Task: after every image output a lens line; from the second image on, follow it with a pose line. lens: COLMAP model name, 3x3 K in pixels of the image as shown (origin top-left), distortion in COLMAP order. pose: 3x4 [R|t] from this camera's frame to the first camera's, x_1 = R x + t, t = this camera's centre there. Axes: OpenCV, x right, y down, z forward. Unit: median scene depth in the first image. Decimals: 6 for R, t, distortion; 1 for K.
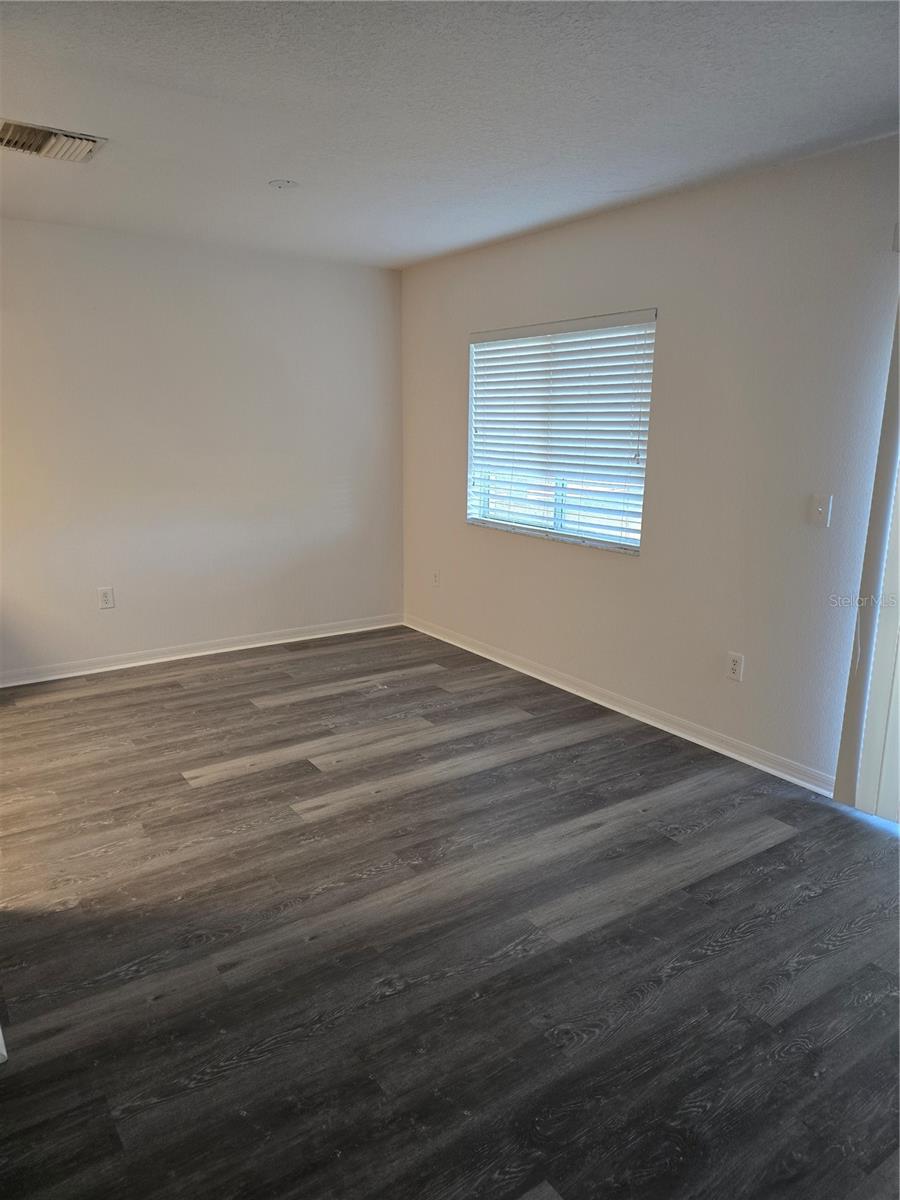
lens RADIAL K [[810.1, 0, 449.0], [0, 810.1, 600.5], [0, 0, 1]] dist [0.006841, -0.000781]
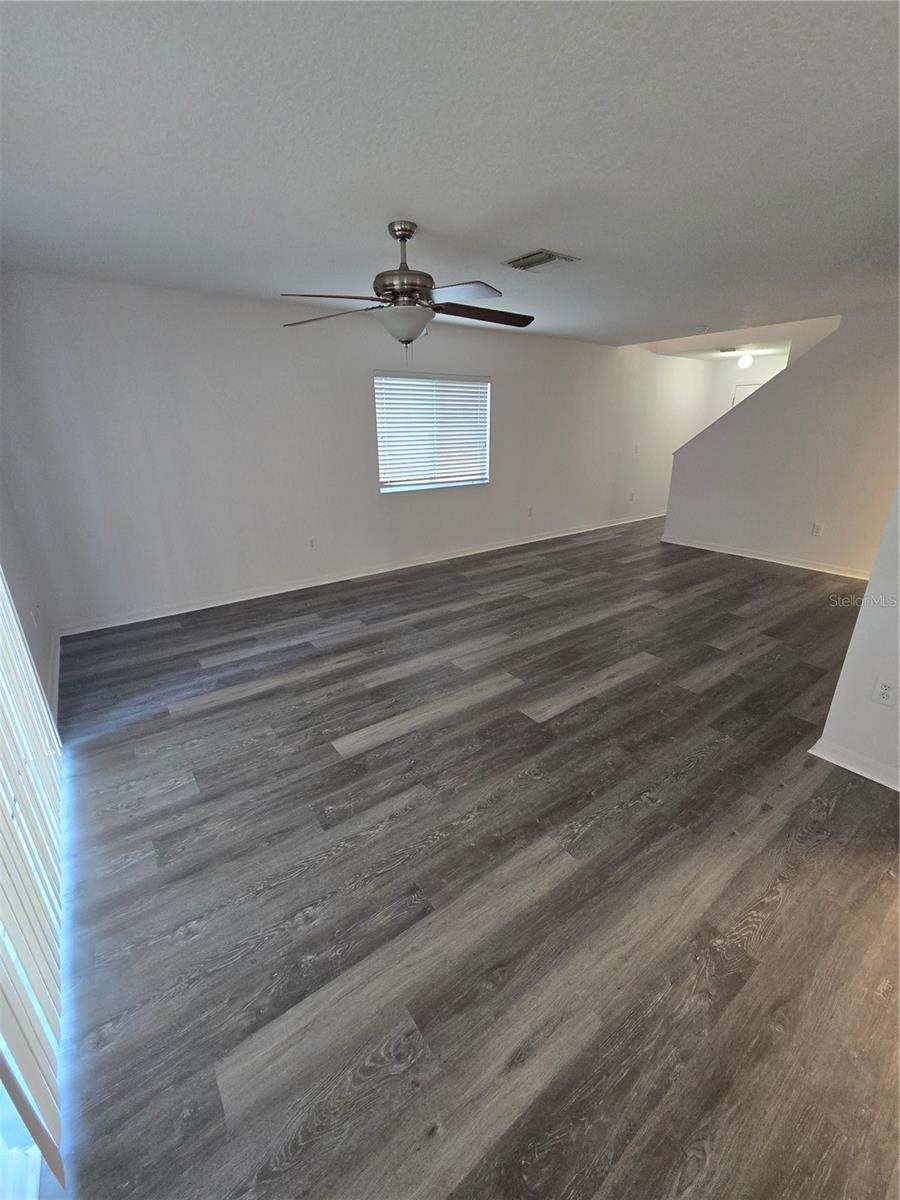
lens RADIAL K [[488.7, 0, 450.4], [0, 488.7, 602.0], [0, 0, 1]] dist [-0.003689, -0.000349]
pose [[-0.999399, 0.018120, -0.029550, 0.310310], [-0.000696, 0.841822, 0.539755, -0.332523], [0.034656, 0.539451, -0.841303, 1.457202]]
